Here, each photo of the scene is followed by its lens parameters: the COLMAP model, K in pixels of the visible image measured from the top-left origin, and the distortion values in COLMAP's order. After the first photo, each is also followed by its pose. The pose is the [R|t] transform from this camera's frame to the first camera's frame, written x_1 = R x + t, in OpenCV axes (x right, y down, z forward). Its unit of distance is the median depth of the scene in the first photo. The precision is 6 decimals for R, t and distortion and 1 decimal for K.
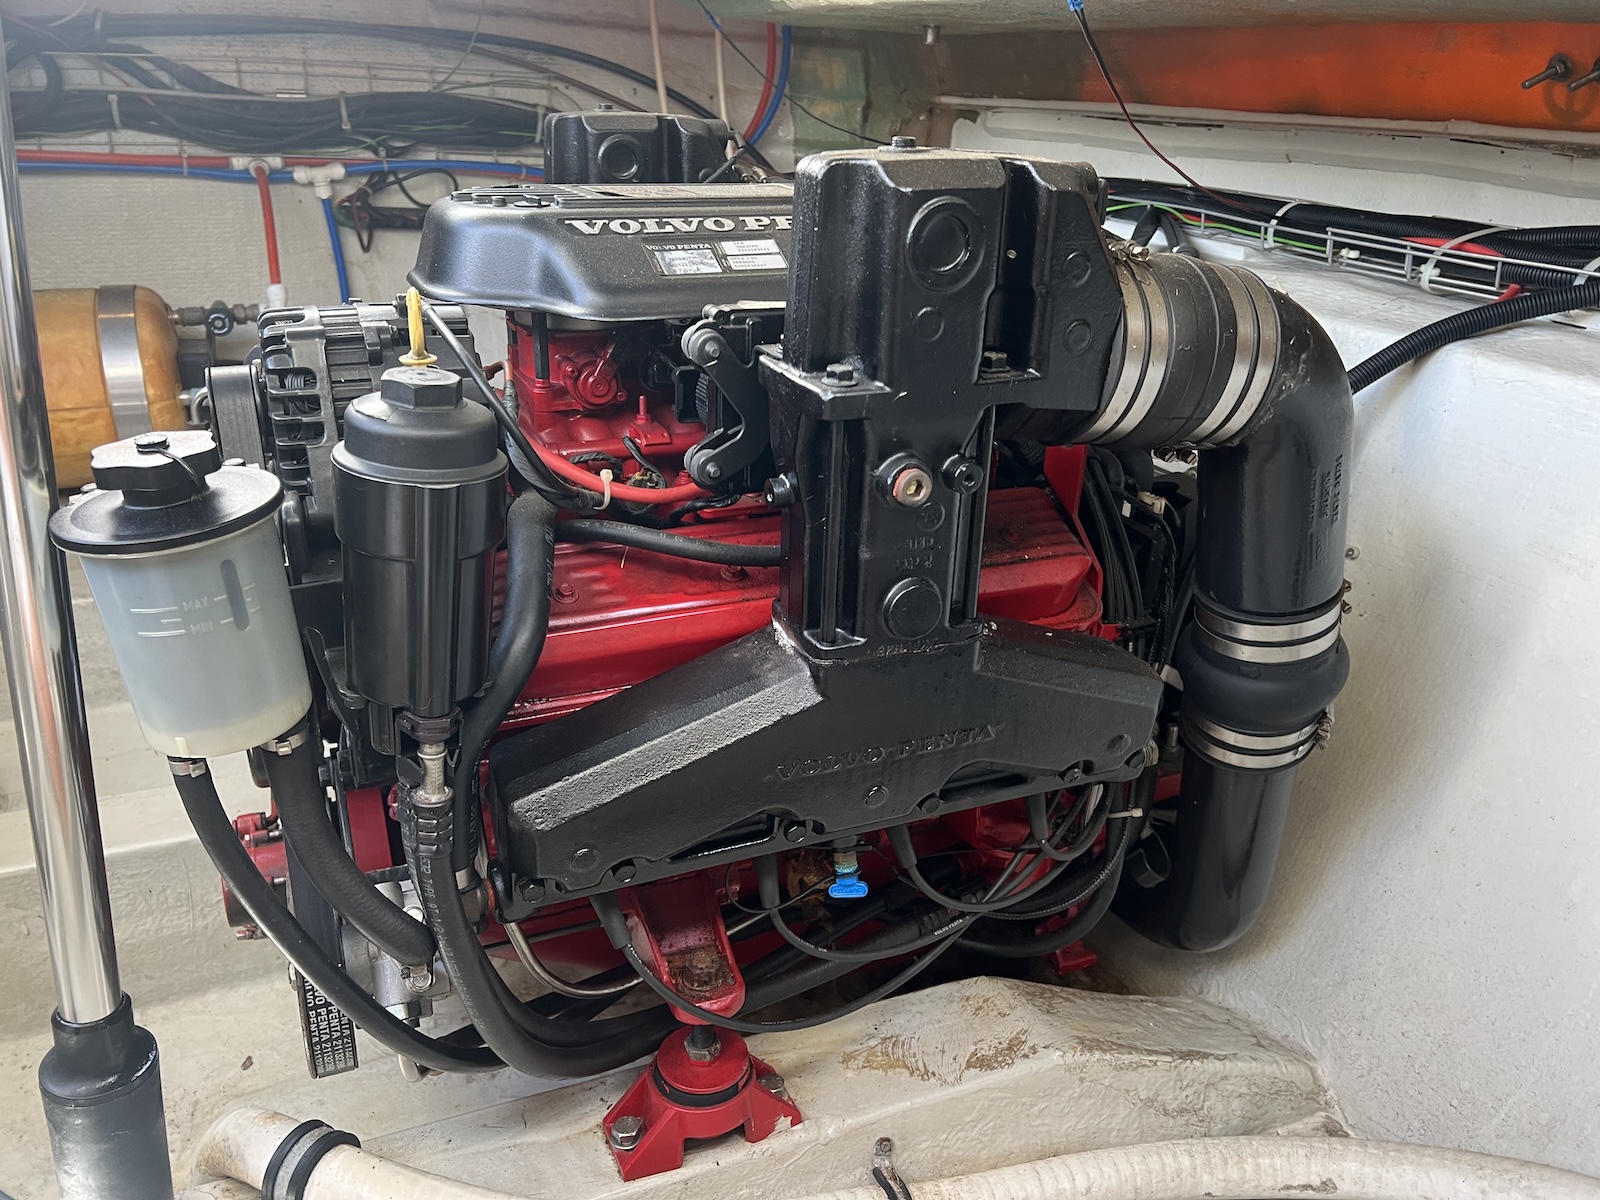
lens RADIAL K [[1208.2, 0, 789.4], [0, 1208.2, 612.4], [0, 0, 1]] dist [0.054716, -0.066153]
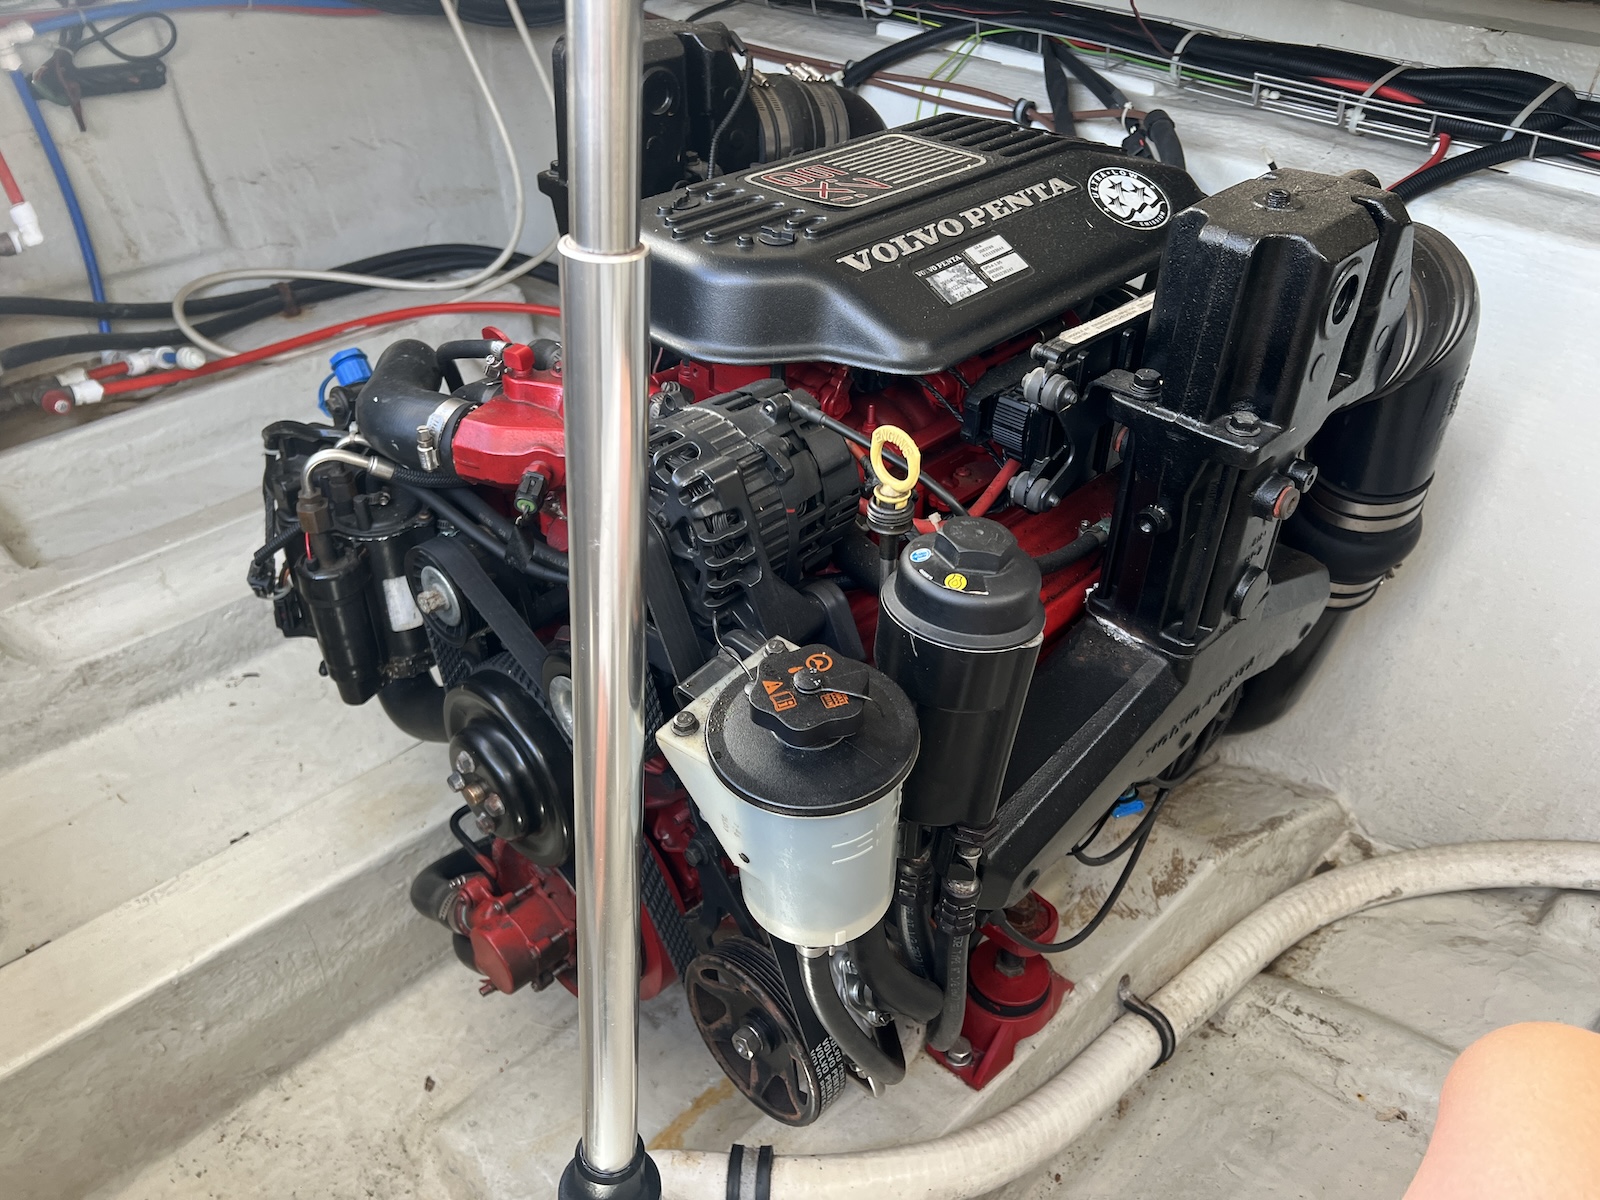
lens RADIAL K [[1211.4, 0, 800.0], [0, 1211.4, 600.0], [0, 0, 1]] dist [0.049265, -0.065551]
pose [[0.925522, -0.233501, 0.298139, -0.456710], [0.161254, 0.955341, 0.247631, -0.251914], [-0.342646, -0.181112, 0.921842, 0.066830]]
